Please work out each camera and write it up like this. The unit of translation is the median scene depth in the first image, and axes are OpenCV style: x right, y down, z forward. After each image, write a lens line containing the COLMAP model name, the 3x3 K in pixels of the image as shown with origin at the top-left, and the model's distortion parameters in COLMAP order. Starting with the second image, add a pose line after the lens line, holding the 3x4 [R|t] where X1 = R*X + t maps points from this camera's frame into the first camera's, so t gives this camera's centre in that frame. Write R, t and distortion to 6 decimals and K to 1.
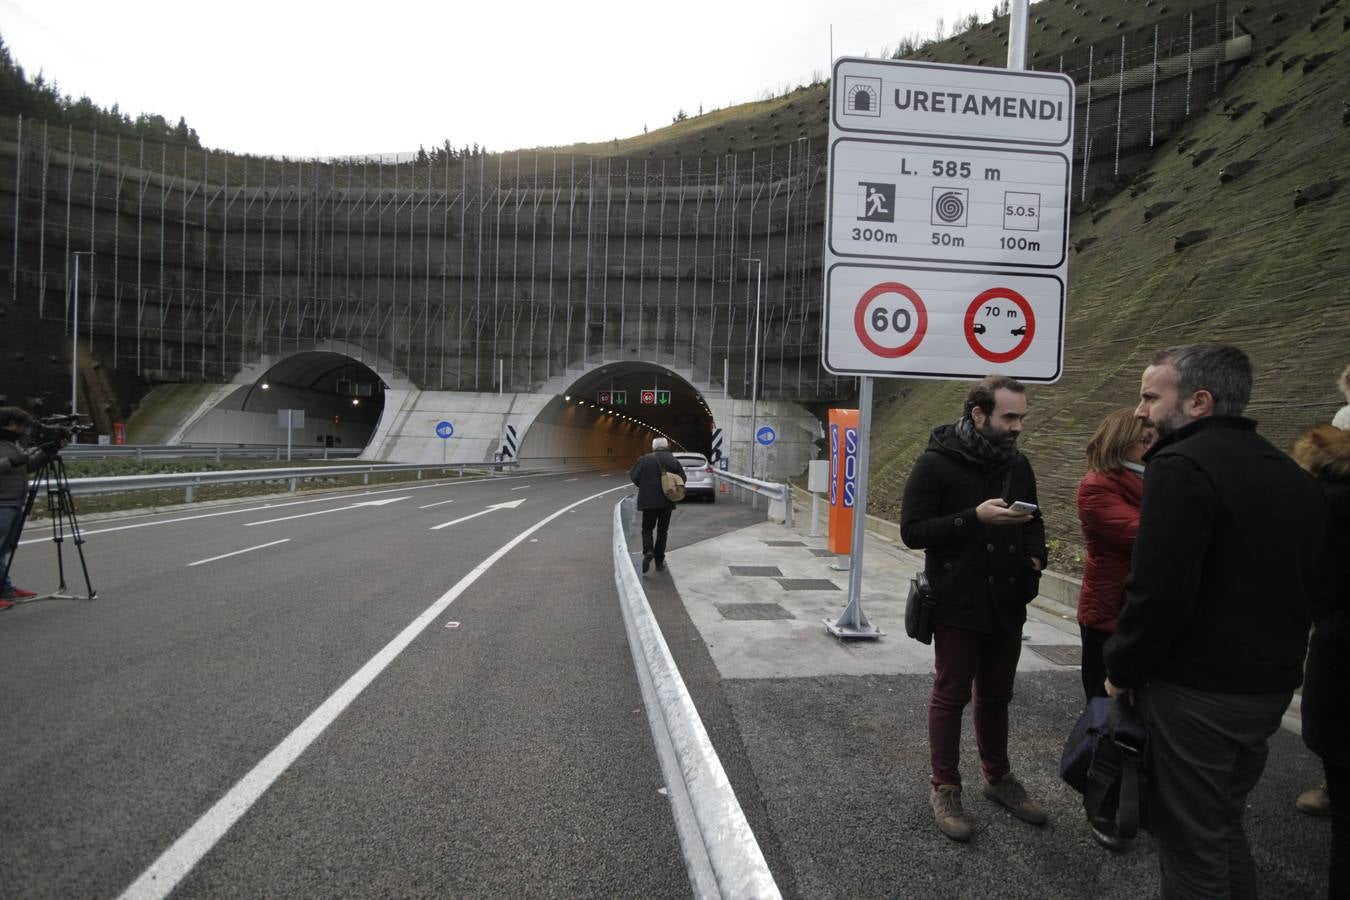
lens RADIAL K [[600.2, 0, 657.7], [0, 600.2, 469.5], [0, 0, 1]] dist [0.007085, -0.004024]
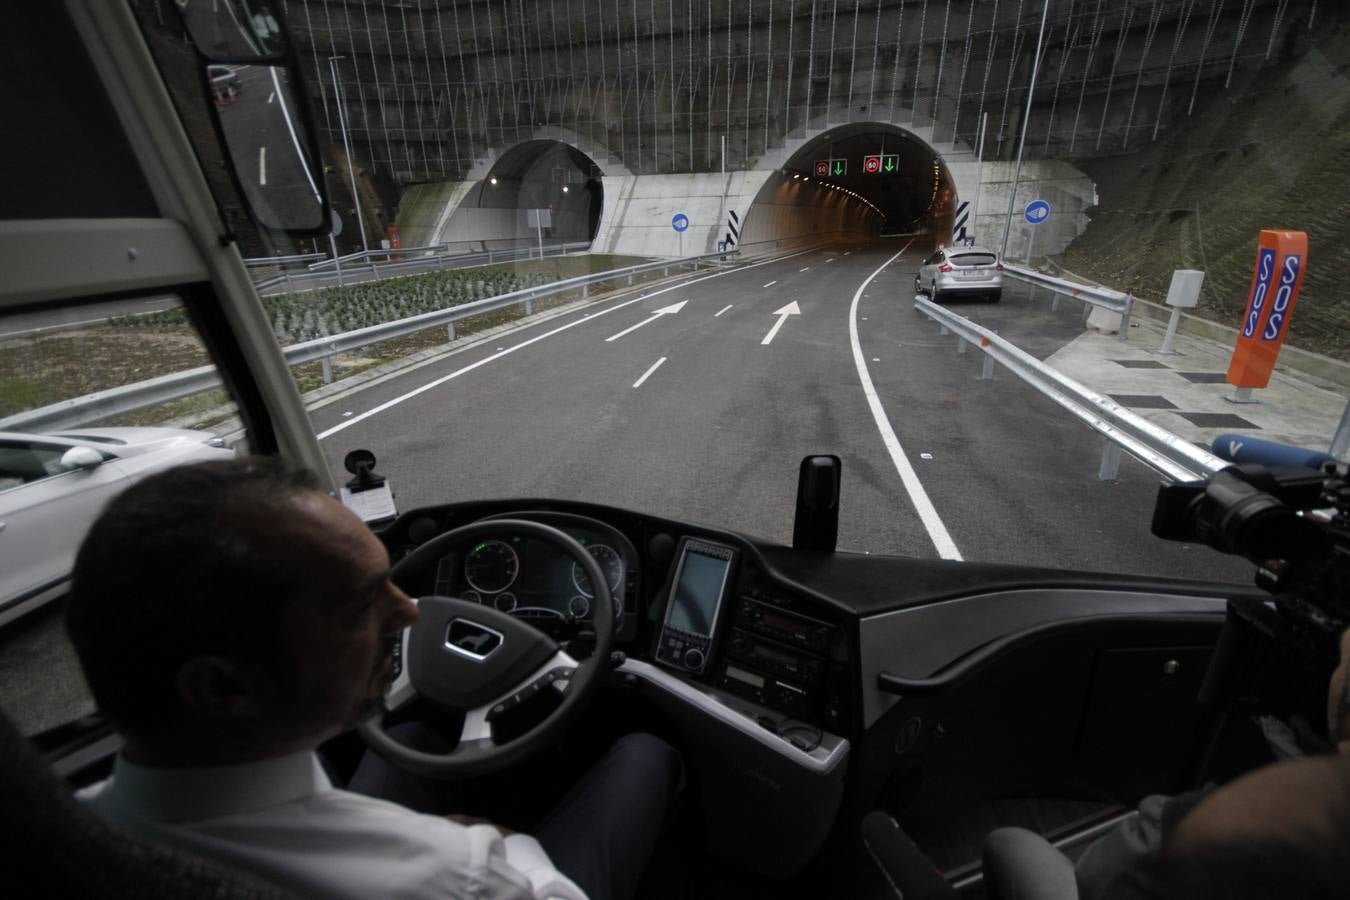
lens RADIAL K [[600.2, 0, 660.7], [0, 600.2, 456.1], [0, 0, 1]] dist [0.007085, -0.004024]
pose [[0.968763, 0.045921, -0.243702, -0.094348], [0.040805, 0.939795, 0.339295, -0.031887], [0.244610, -0.338640, 0.908564, -0.047404]]
